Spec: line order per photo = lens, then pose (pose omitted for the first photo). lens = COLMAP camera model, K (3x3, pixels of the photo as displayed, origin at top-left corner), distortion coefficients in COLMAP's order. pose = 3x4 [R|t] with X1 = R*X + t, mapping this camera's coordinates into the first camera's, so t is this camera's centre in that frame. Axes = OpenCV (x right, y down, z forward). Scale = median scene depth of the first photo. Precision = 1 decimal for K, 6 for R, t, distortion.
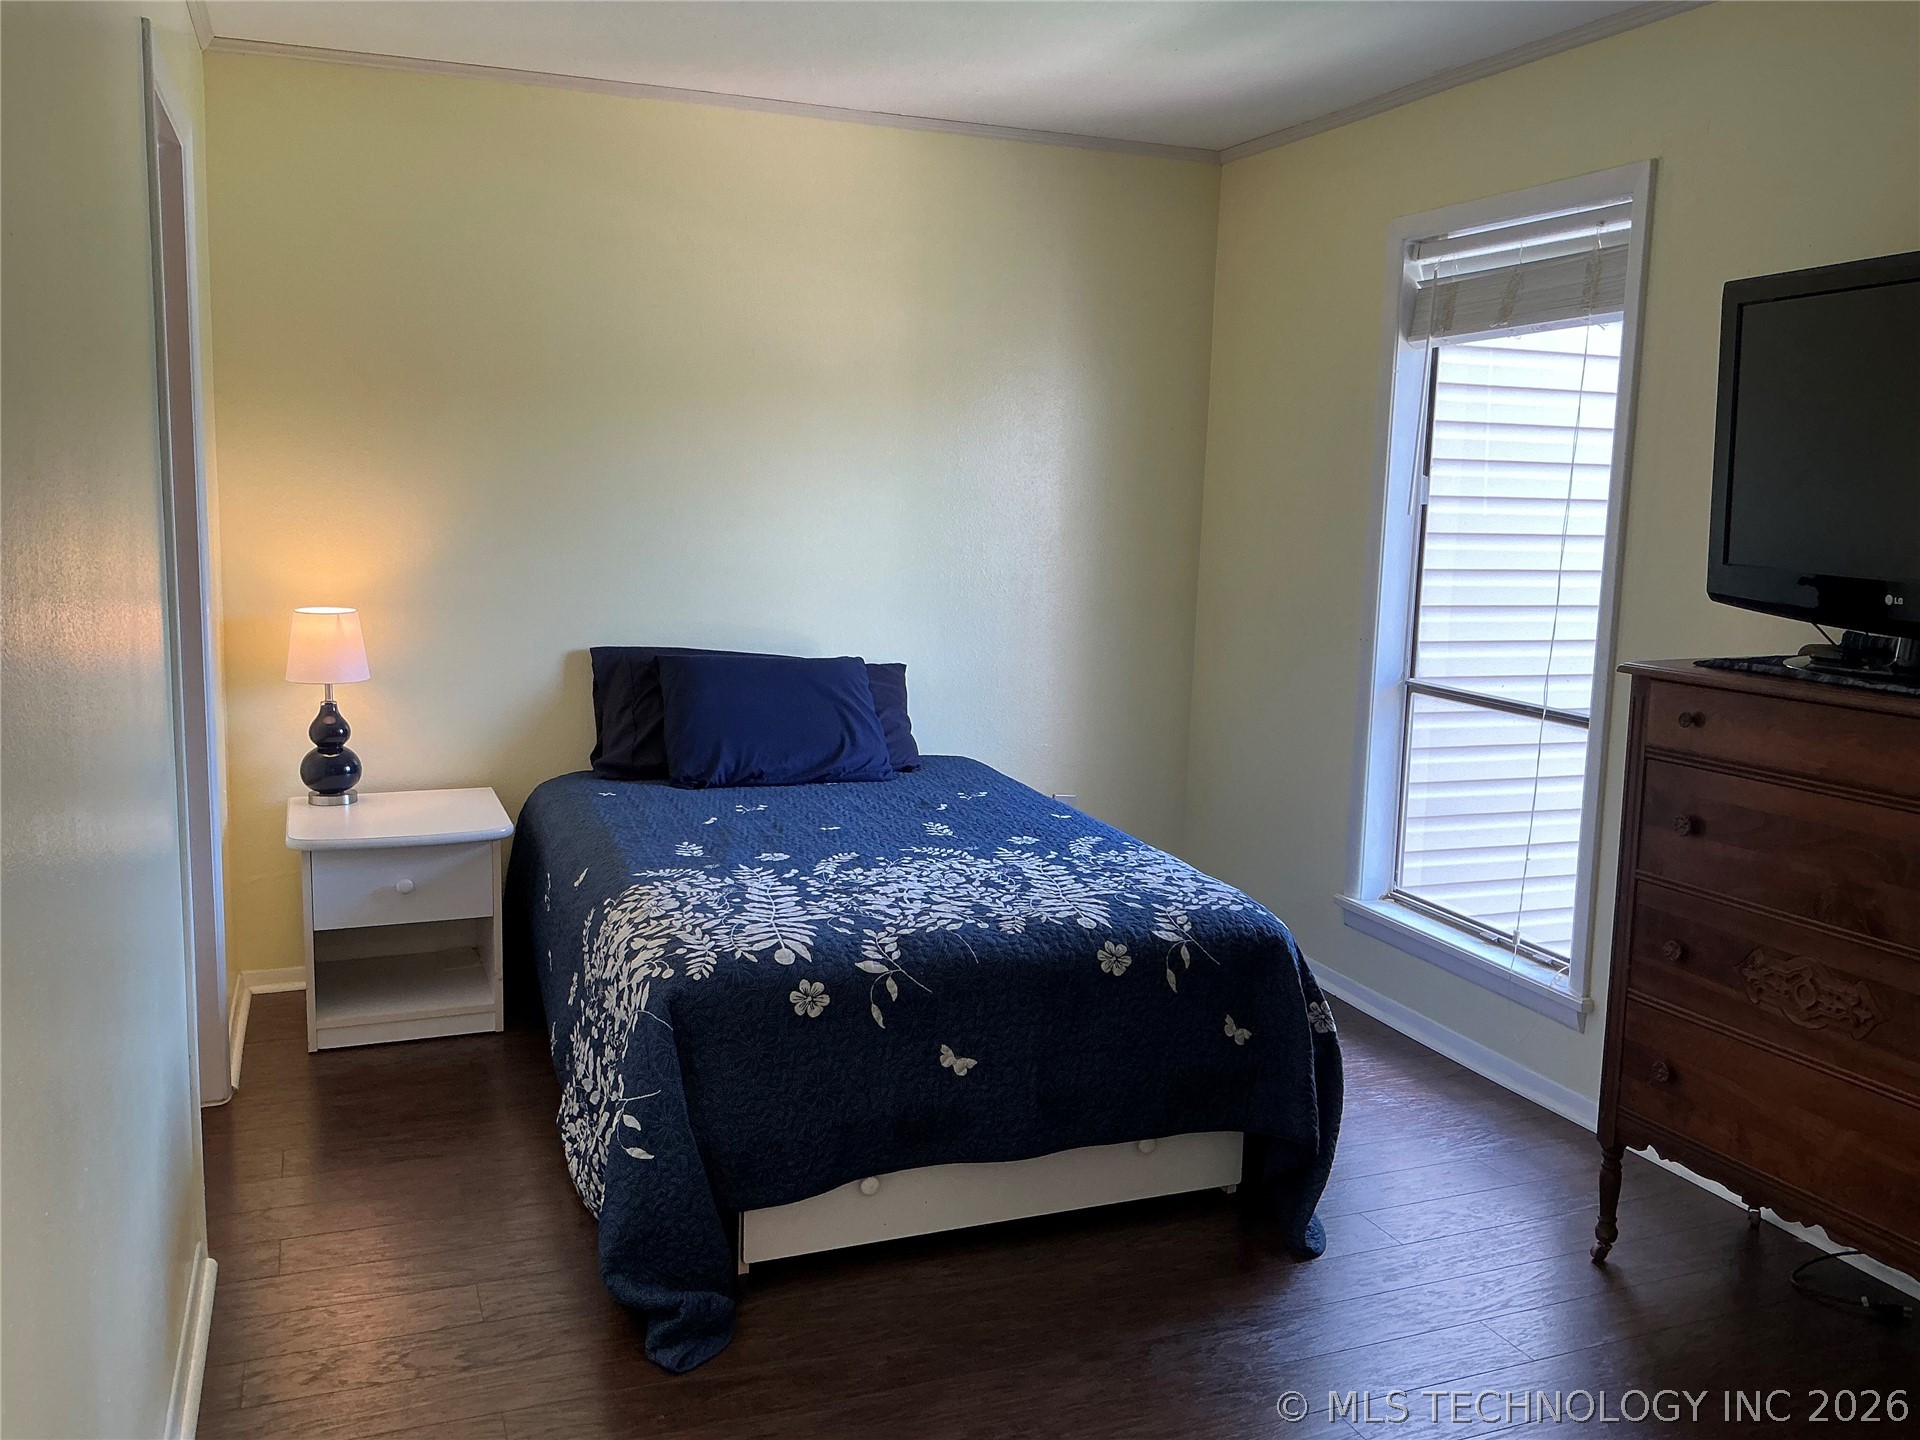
lens RADIAL K [[1585.7, 0, 950.2], [0, 1585.7, 724.0], [0, 0, 1]] dist [0.102901, -0.167263]
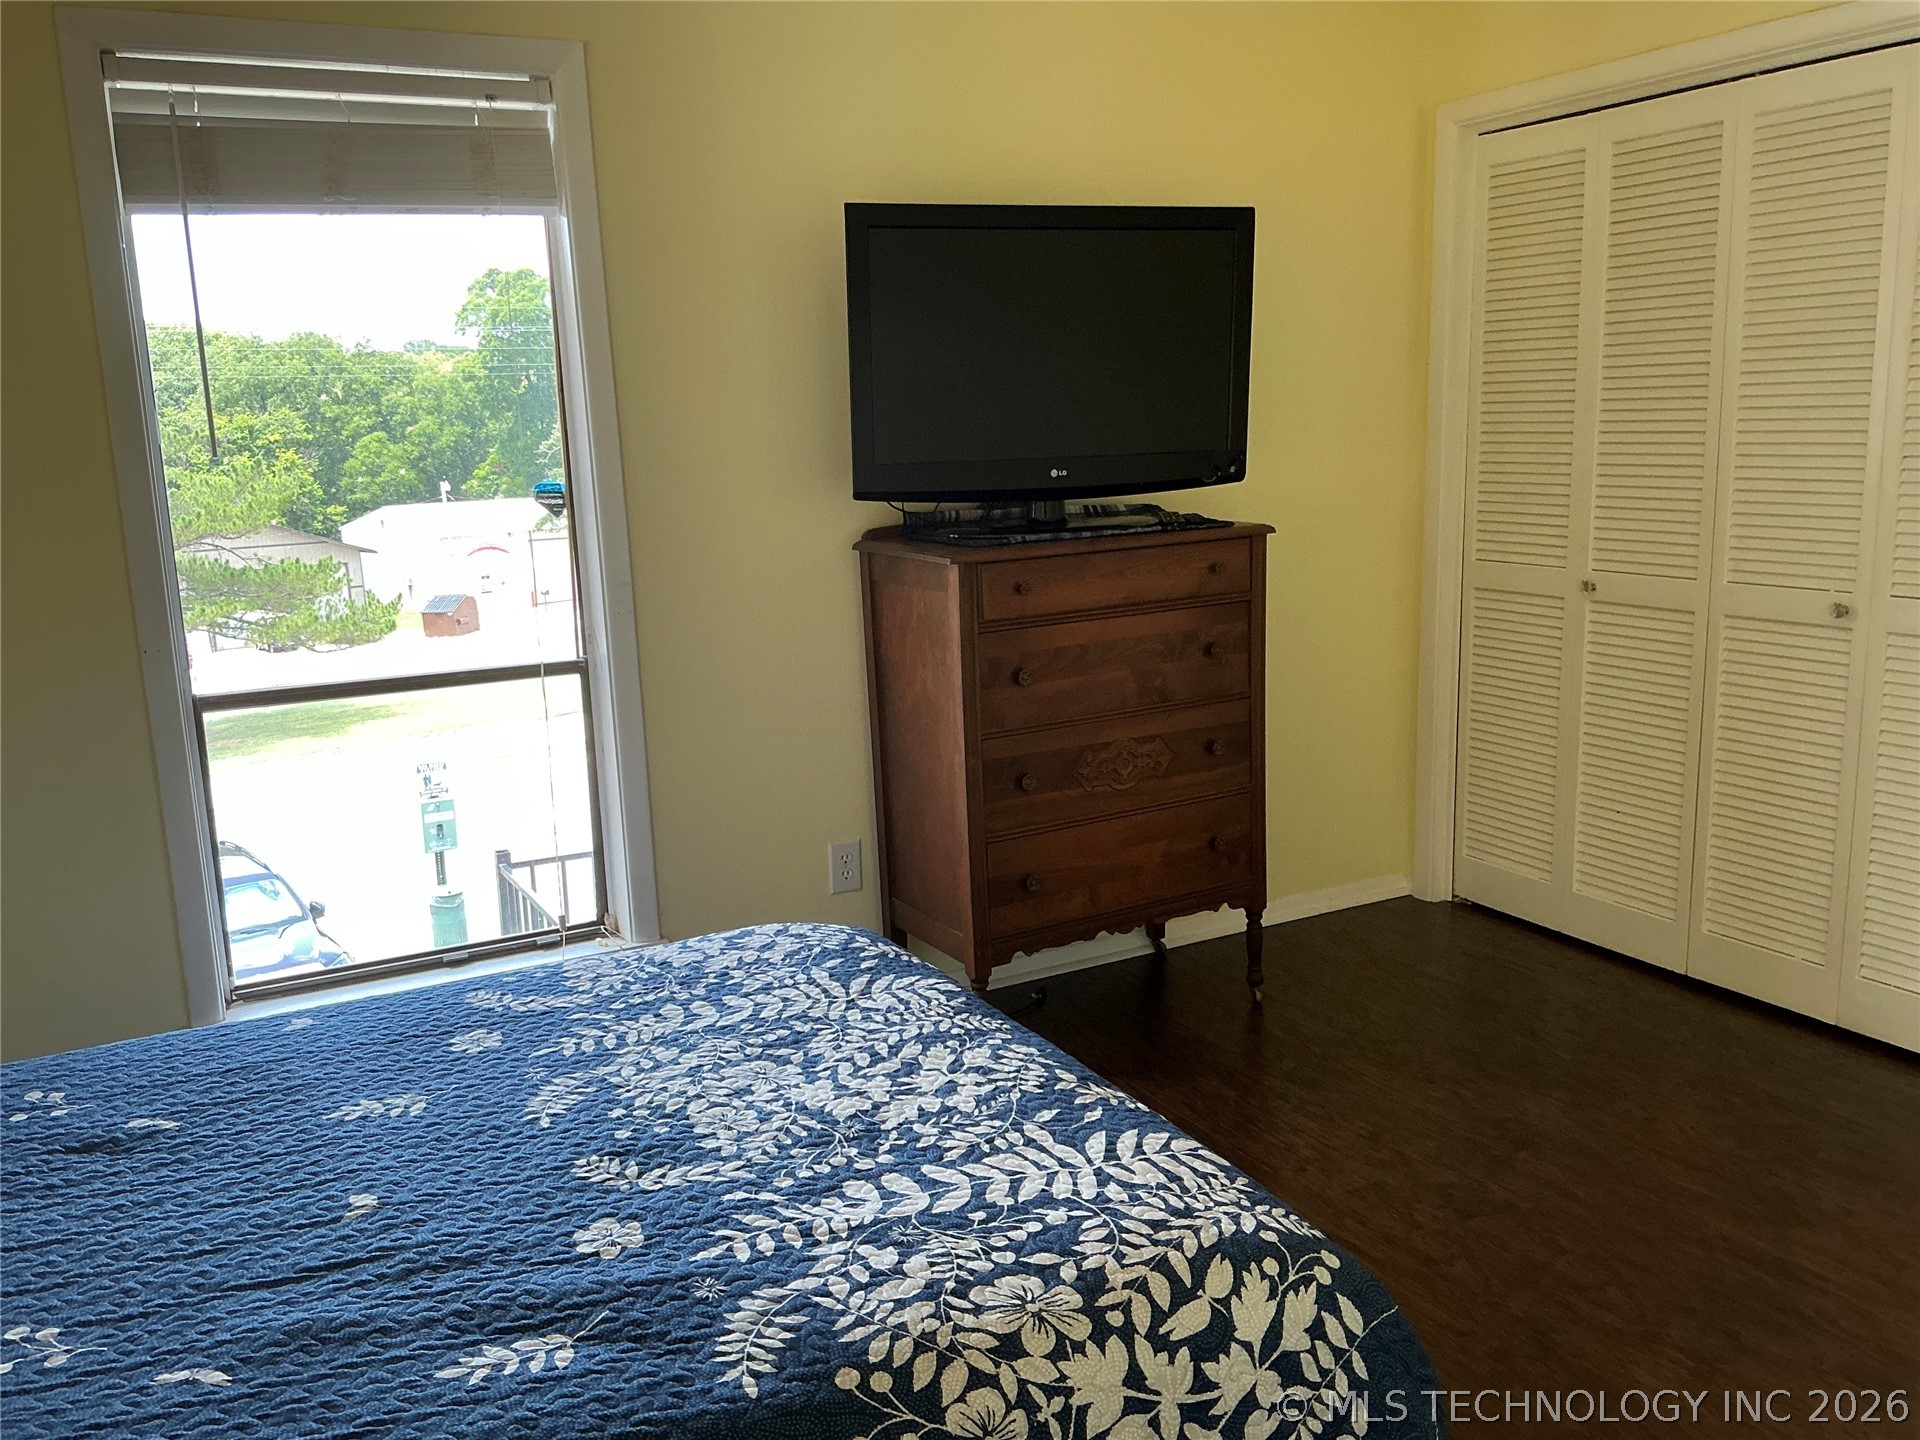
lens RADIAL K [[1585.7, 0, 950.2], [0, 1585.7, 724.0], [0, 0, 1]] dist [0.102901, -0.167263]
pose [[-0.127159, -0.210127, 0.969370, -0.612416], [0.179419, 0.956308, 0.230831, -0.166019], [-0.975520, 0.203275, -0.083903, 1.034857]]
